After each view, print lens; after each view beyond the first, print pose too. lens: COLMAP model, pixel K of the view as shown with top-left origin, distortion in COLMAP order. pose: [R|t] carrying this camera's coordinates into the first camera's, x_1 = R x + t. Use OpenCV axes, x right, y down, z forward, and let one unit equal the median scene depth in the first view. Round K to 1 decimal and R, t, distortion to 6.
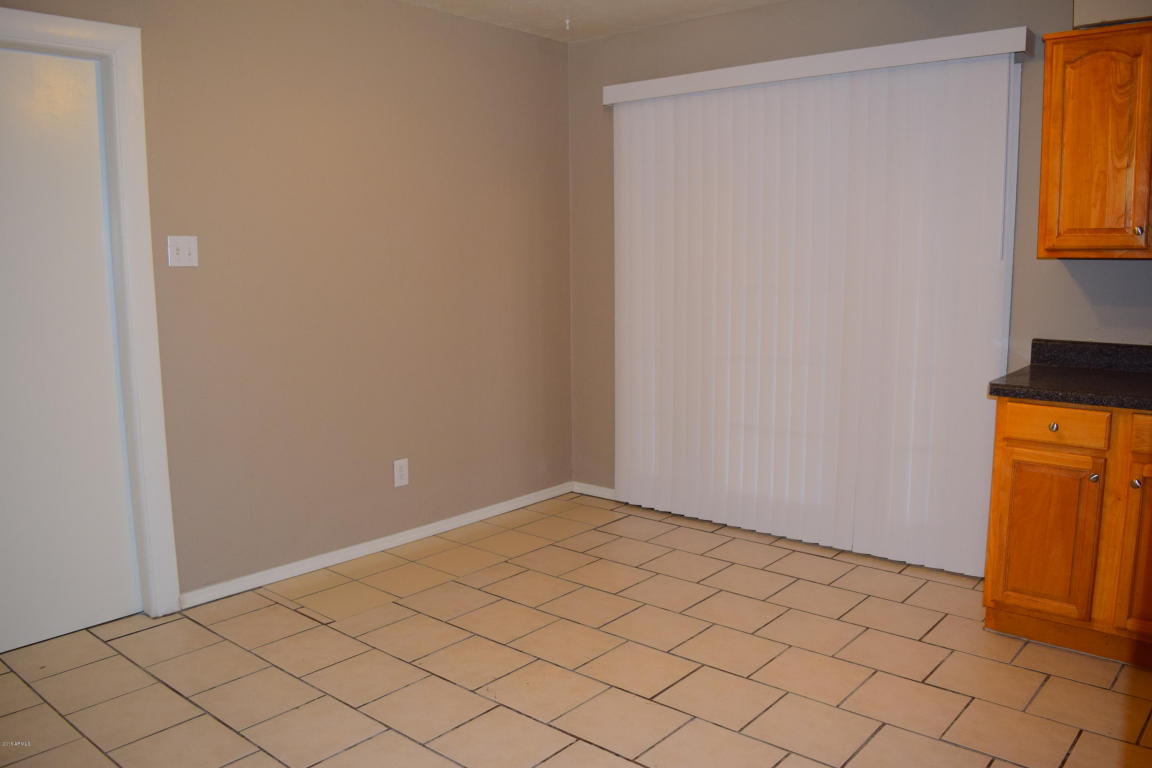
lens RADIAL K [[906.7, 0, 573.3], [0, 906.7, 384.7], [0, 0, 1]] dist [-0.091624, 0.018017]
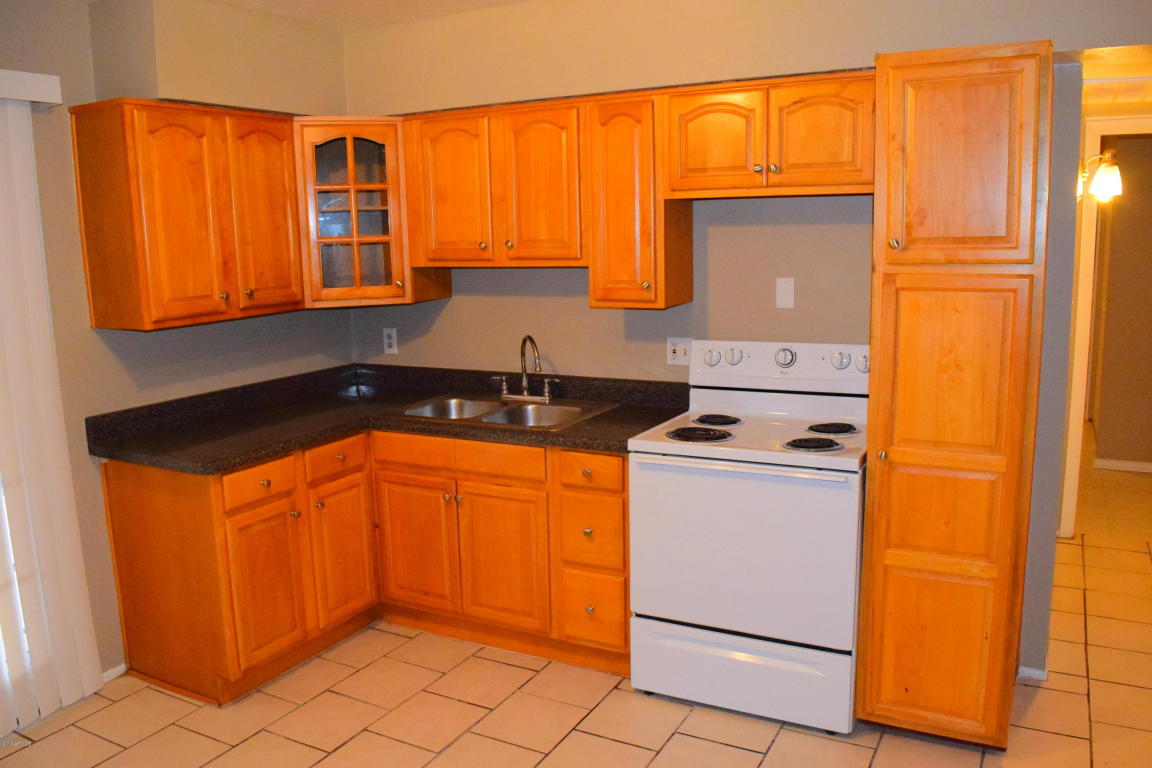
lens RADIAL K [[906.7, 0, 575.8], [0, 906.7, 383.2], [0, 0, 1]] dist [-0.091624, 0.018017]
pose [[-0.213730, -0.152168, 0.964969, -0.546560], [0.164038, 0.968178, 0.189007, -0.206713], [-0.963022, 0.198688, -0.181967, 0.784386]]
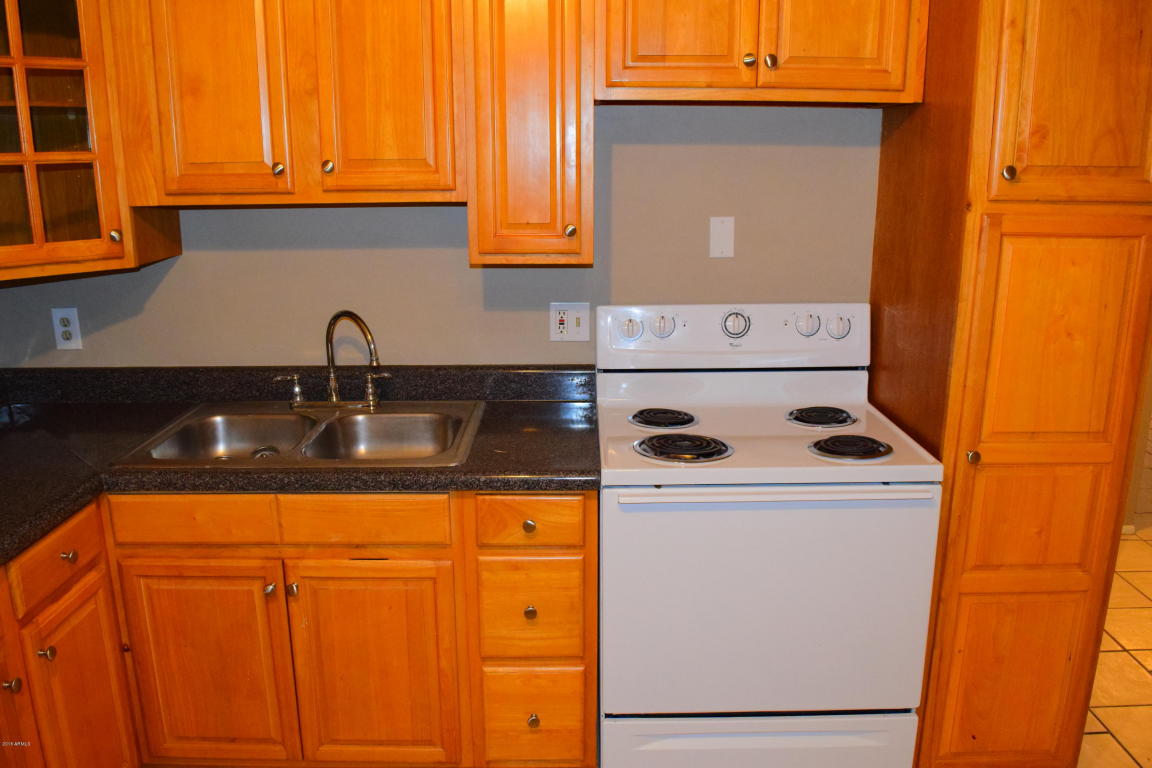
lens RADIAL K [[906.7, 0, 580.8], [0, 906.7, 386.4], [0, 0, 1]] dist [-0.091624, 0.018017]
pose [[-0.648715, -0.180929, 0.739212, -0.052954], [0.115168, 0.936802, 0.330360, -0.222456], [-0.752267, 0.299443, -0.586880, 0.940276]]
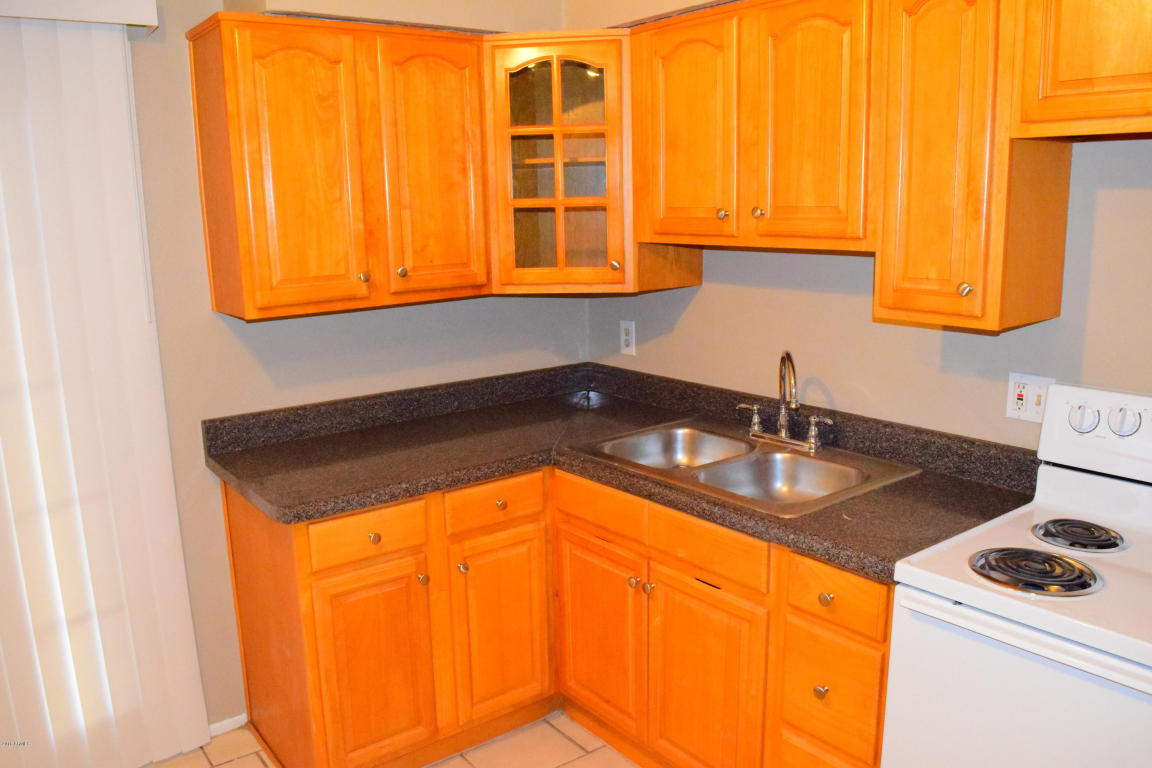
lens RADIAL K [[906.7, 0, 574.3], [0, 906.7, 387.9], [0, 0, 1]] dist [-0.091624, 0.018017]
pose [[0.208223, -0.195836, 0.958275, -0.153298], [0.159173, 0.973474, 0.164356, -0.178919], [-0.965043, 0.118309, 0.233872, 0.605481]]
